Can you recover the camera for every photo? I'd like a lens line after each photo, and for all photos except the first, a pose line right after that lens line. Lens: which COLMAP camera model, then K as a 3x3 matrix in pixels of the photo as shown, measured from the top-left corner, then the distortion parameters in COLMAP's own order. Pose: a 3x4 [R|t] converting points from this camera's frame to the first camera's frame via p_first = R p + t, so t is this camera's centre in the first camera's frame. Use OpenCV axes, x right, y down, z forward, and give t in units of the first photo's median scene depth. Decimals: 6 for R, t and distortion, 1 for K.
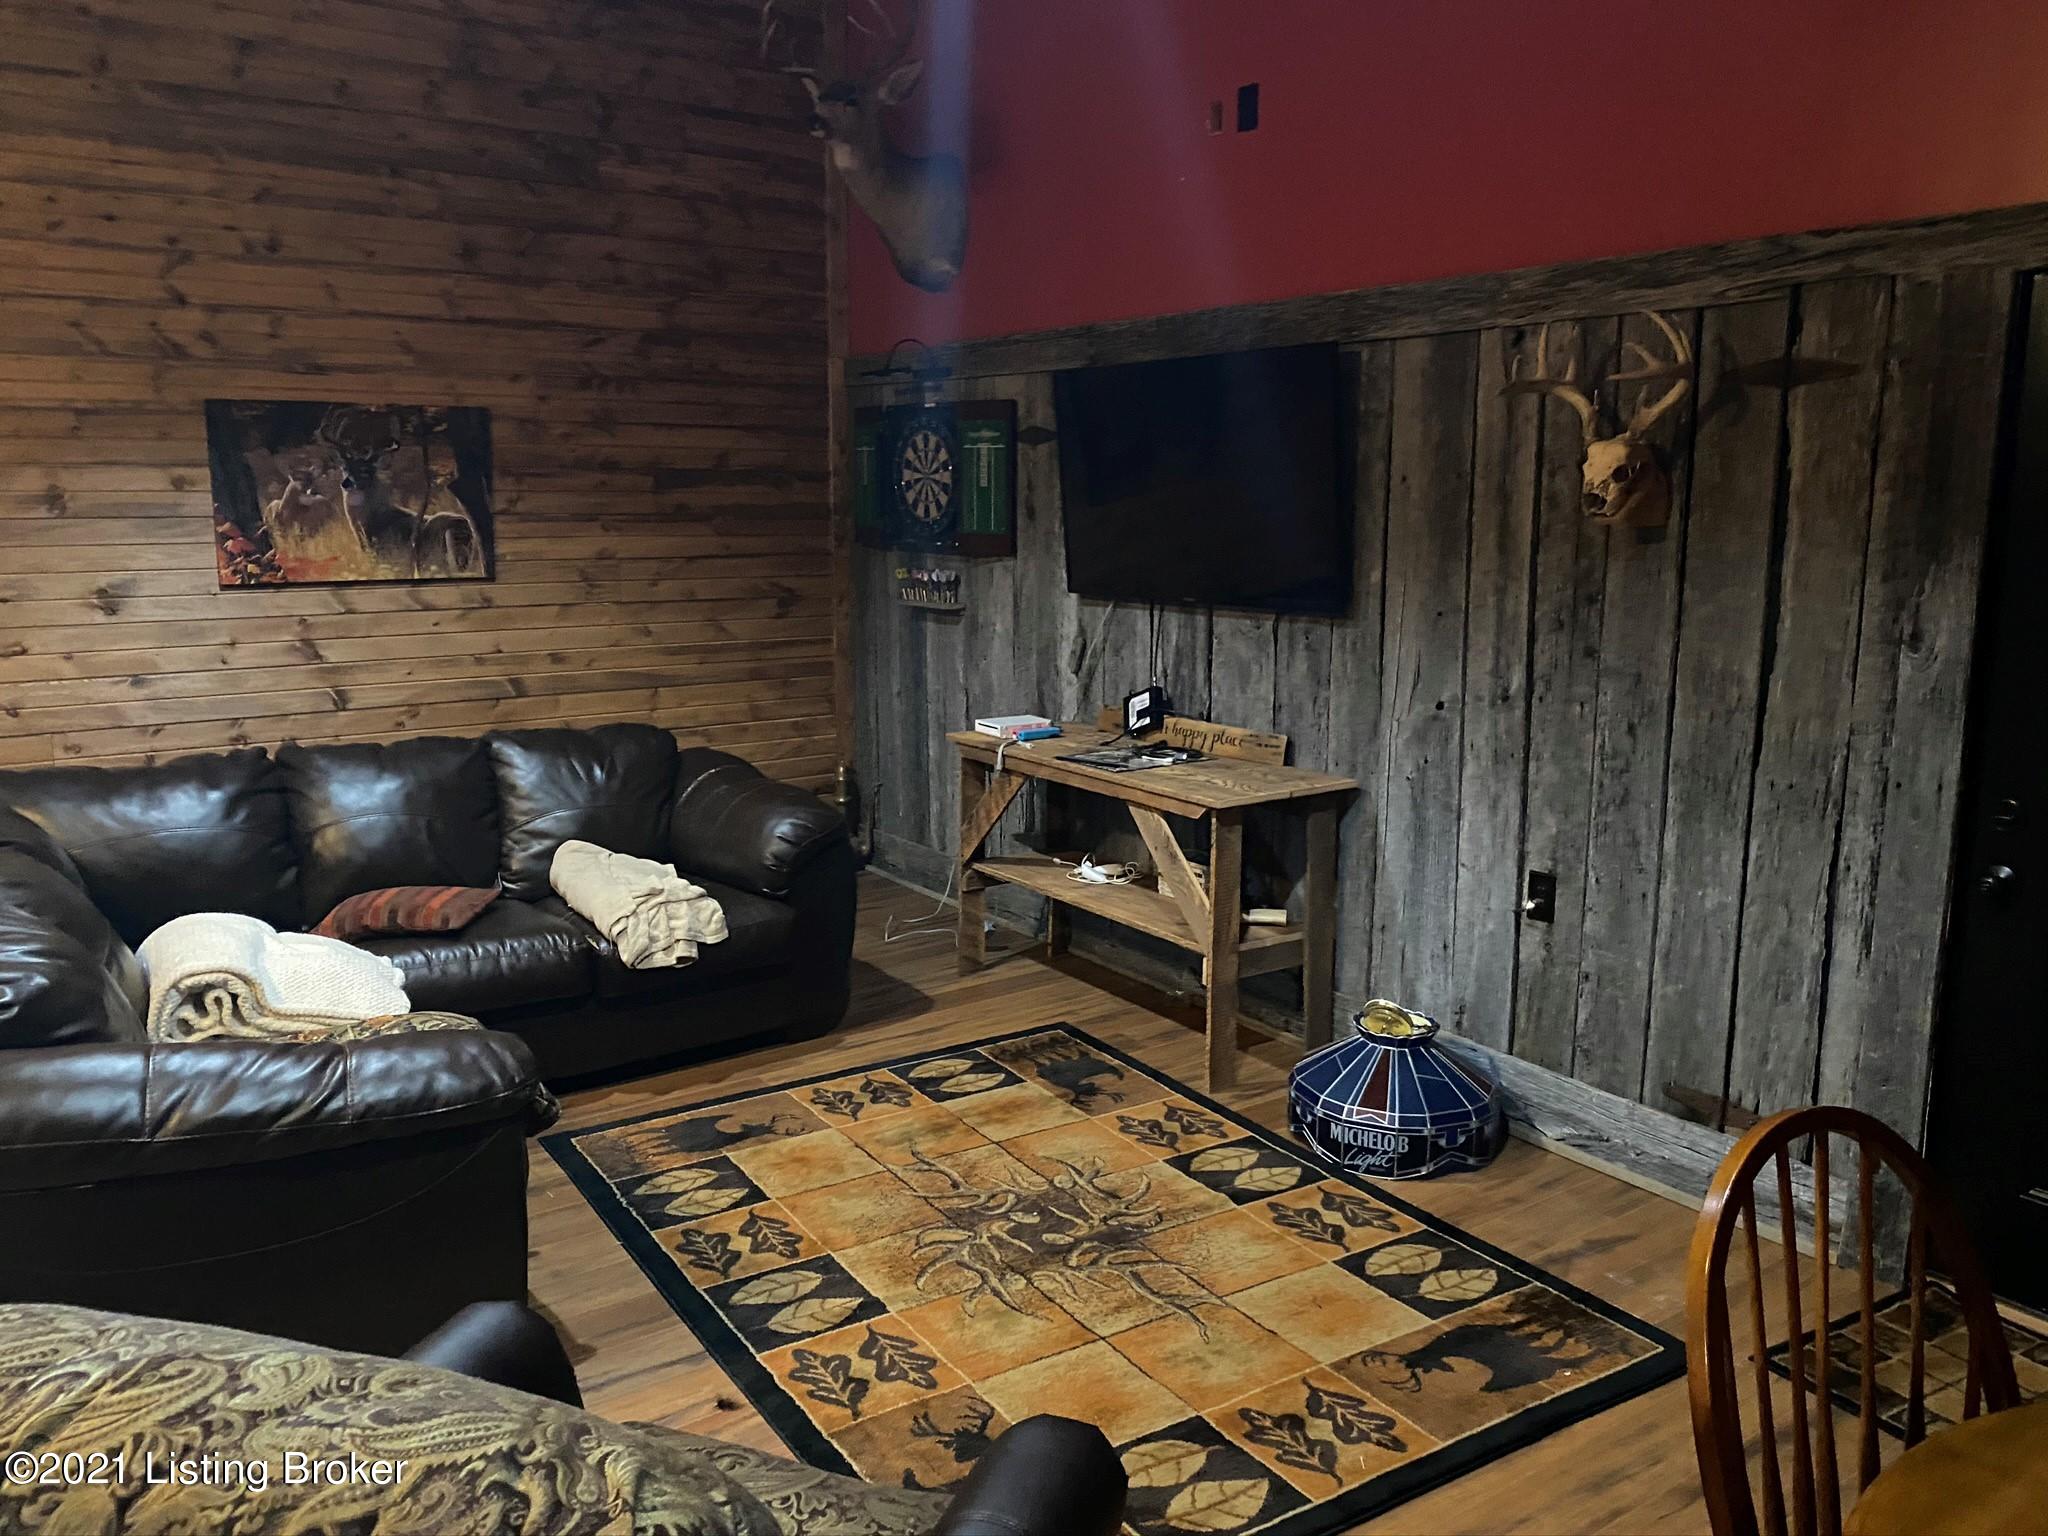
lens RADIAL K [[1636.1, 0, 1026.1], [0, 1636.1, 818.9], [0, 0, 1]] dist [0.001559, -0.155115]
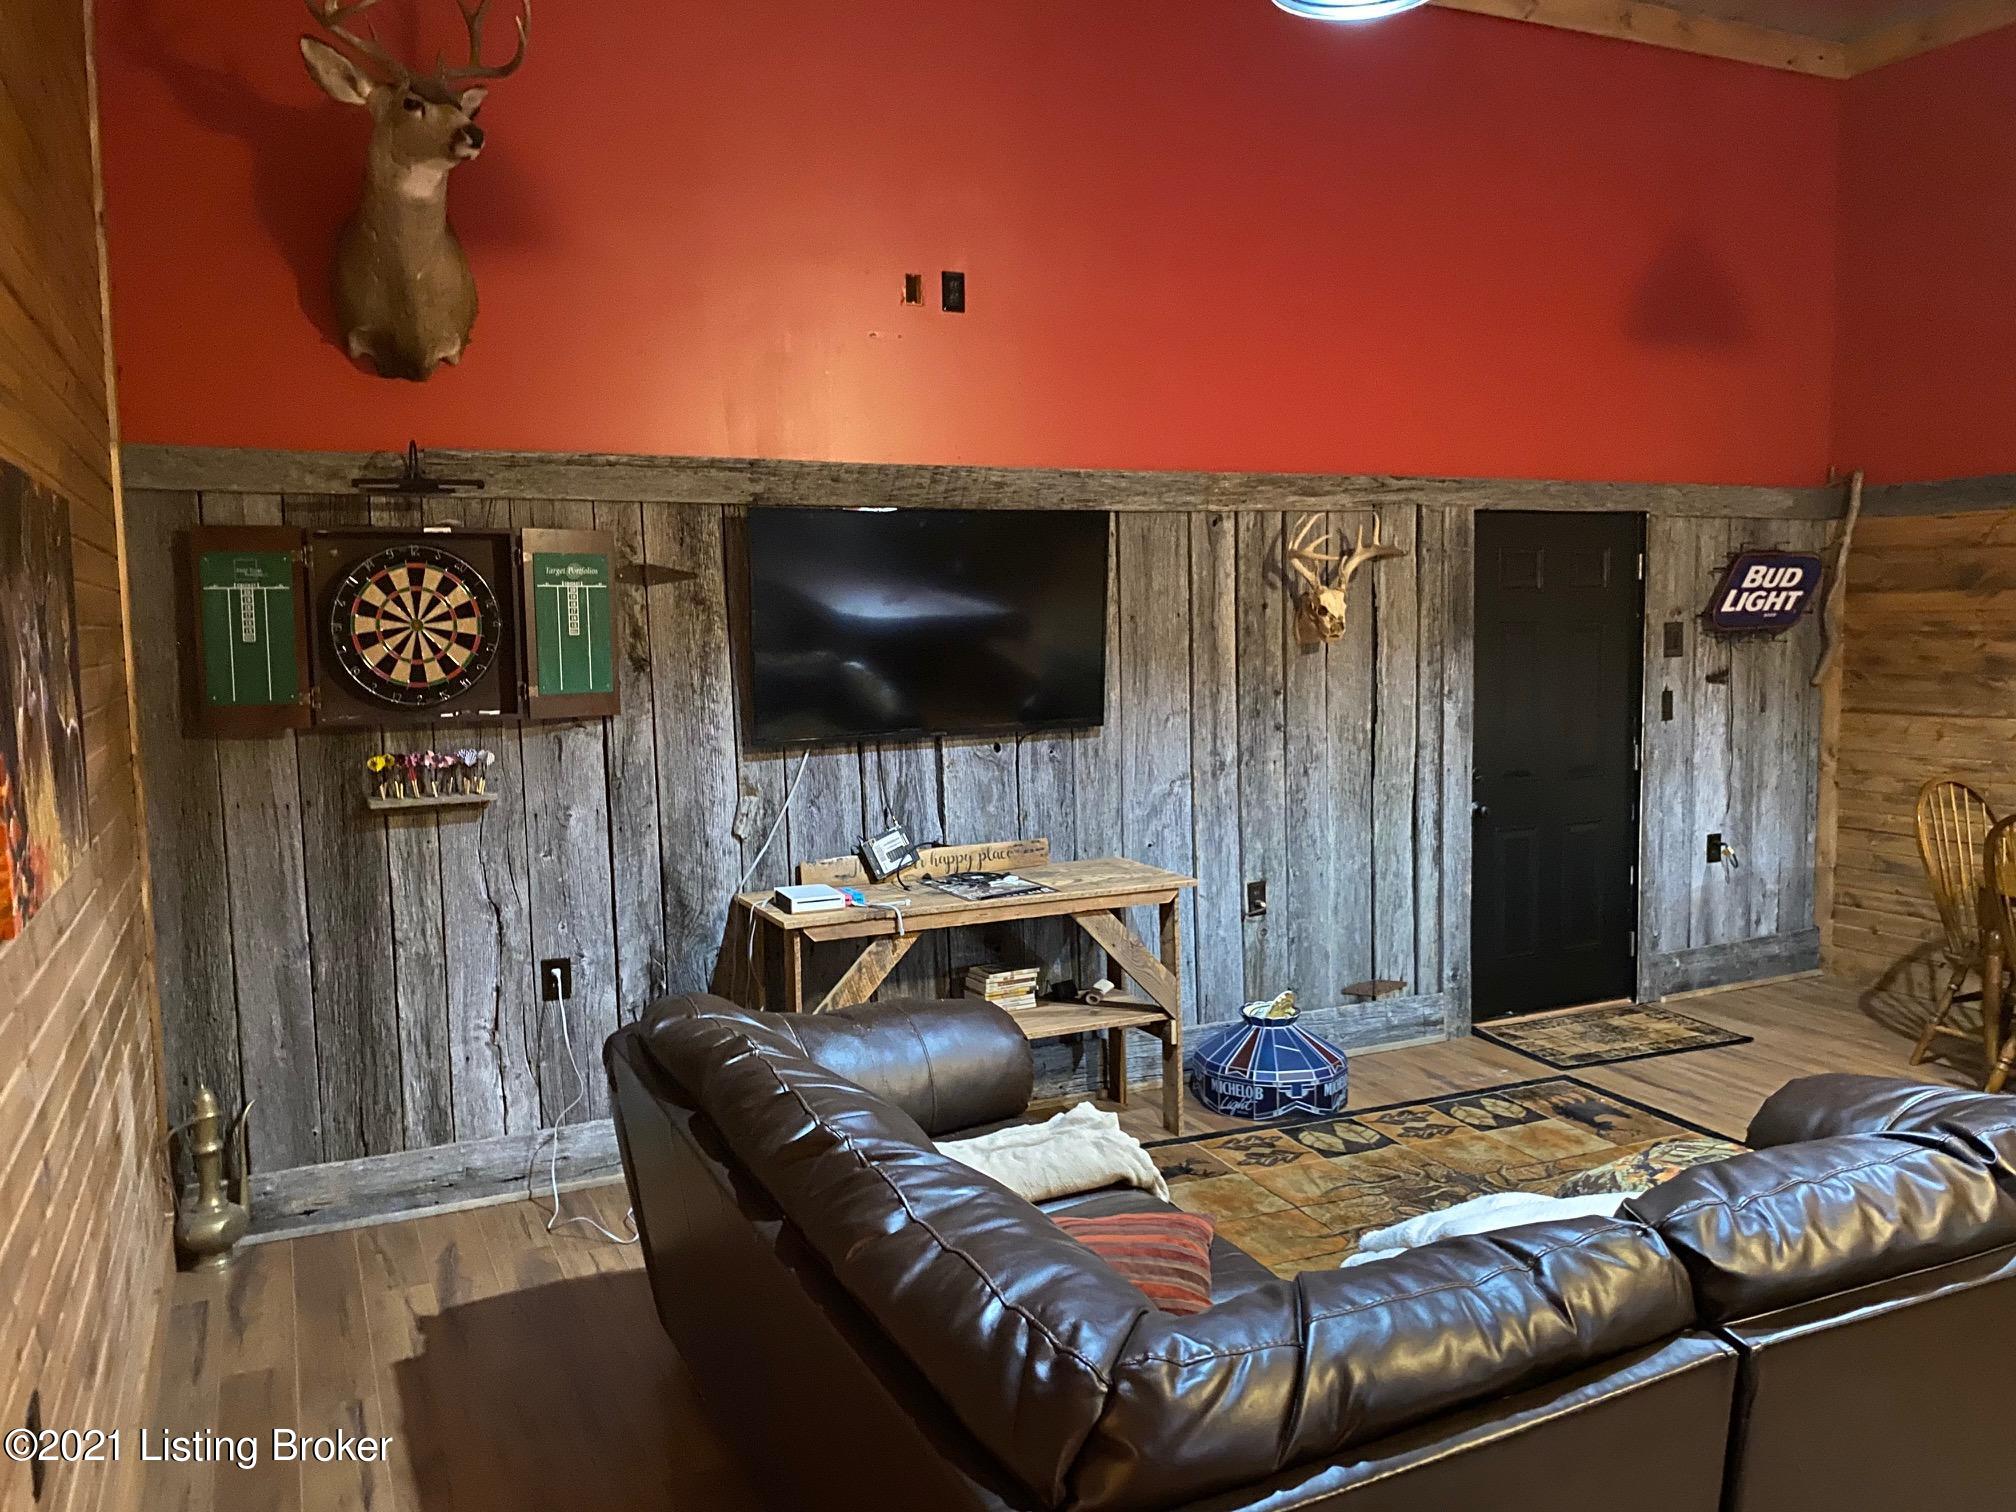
lens RADIAL K [[1549.7, 0, 1030.2], [0, 1549.7, 756.3], [0, 0, 1]] dist [0.023016, -0.006774]
pose [[0.119575, -0.085880, 0.989104, -1.052249], [0.219209, 0.973949, 0.058064, -0.198615], [-0.968323, 0.209878, 0.135285, 0.975876]]
